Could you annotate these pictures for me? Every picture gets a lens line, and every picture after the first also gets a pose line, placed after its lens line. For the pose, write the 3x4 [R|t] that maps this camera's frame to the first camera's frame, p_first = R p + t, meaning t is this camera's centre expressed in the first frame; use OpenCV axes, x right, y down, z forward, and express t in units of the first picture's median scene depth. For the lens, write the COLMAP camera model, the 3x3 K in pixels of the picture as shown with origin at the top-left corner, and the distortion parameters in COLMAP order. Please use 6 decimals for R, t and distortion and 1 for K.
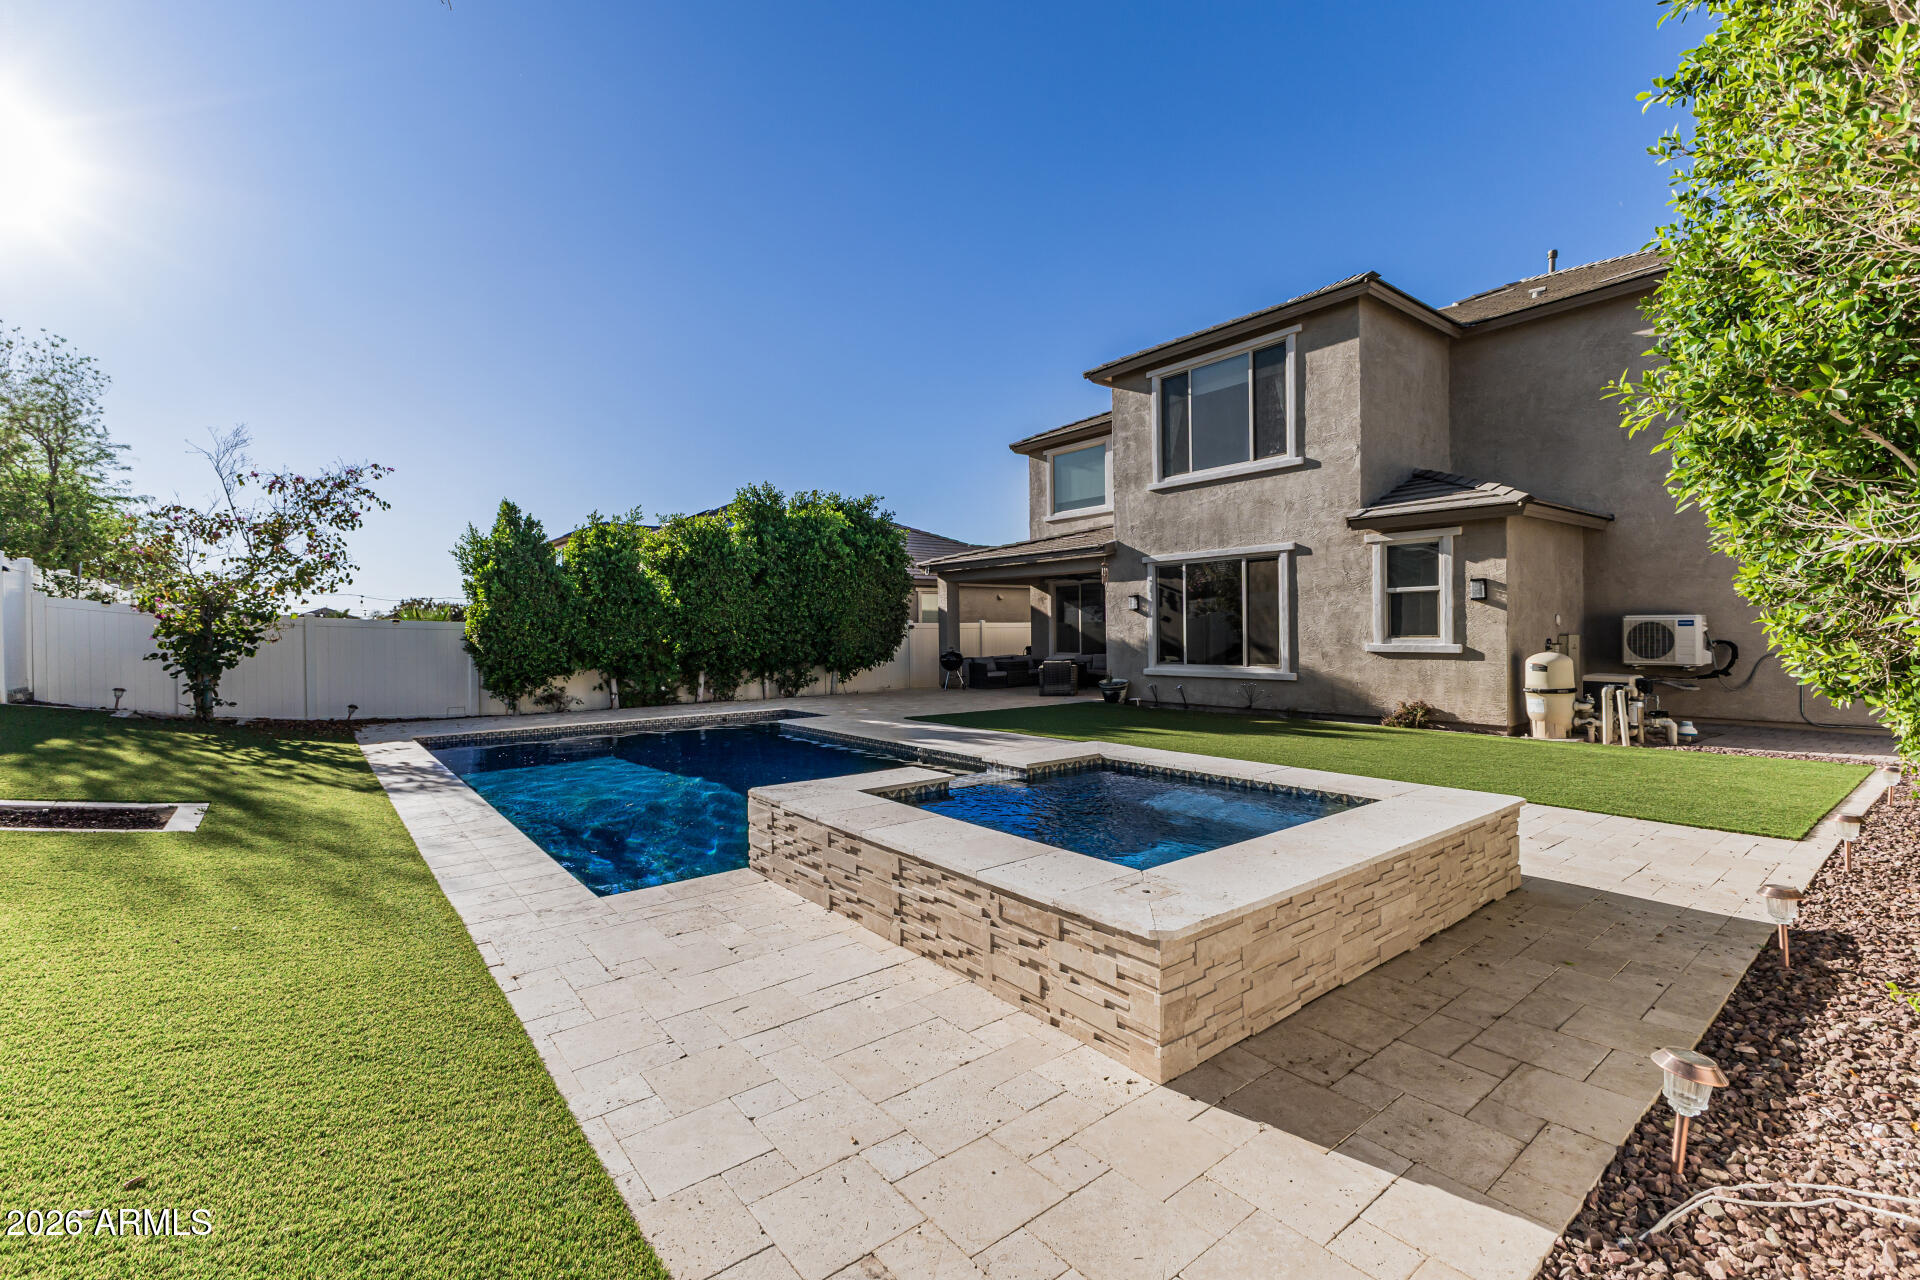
lens RADIAL K [[833.1, 0, 958.7], [0, 833.1, 633.5], [0, 0, 1]] dist [0.011276, -0.001837]
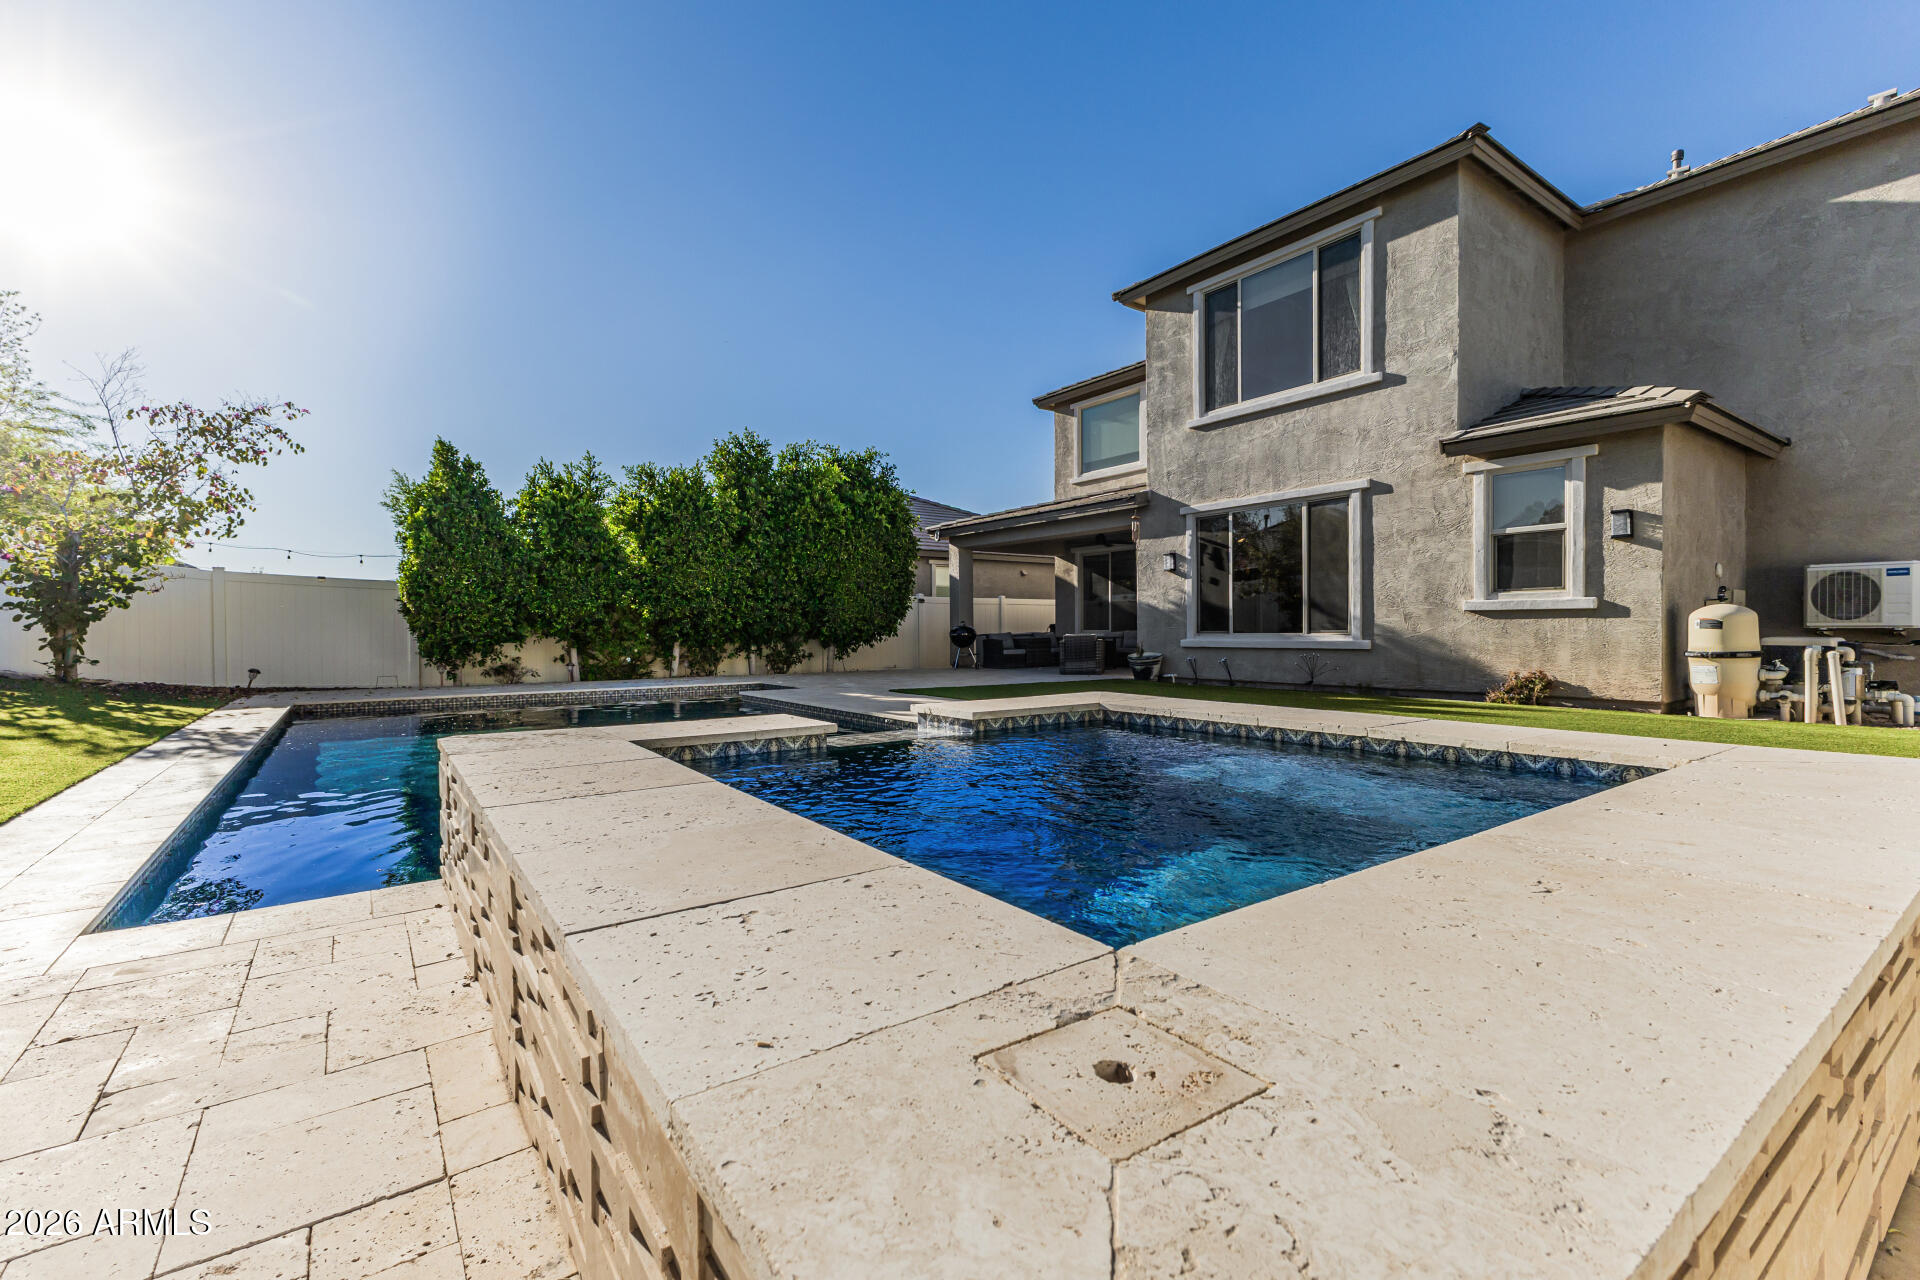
lens RADIAL K [[833.1, 0, 954.8], [0, 833.1, 634.4], [0, 0, 1]] dist [0.011276, -0.001837]
pose [[0.998686, 0.005786, -0.050912, 0.040340], [-0.005625, 0.999979, 0.003322, 0.040082], [0.050930, -0.003032, 0.998698, 0.161945]]
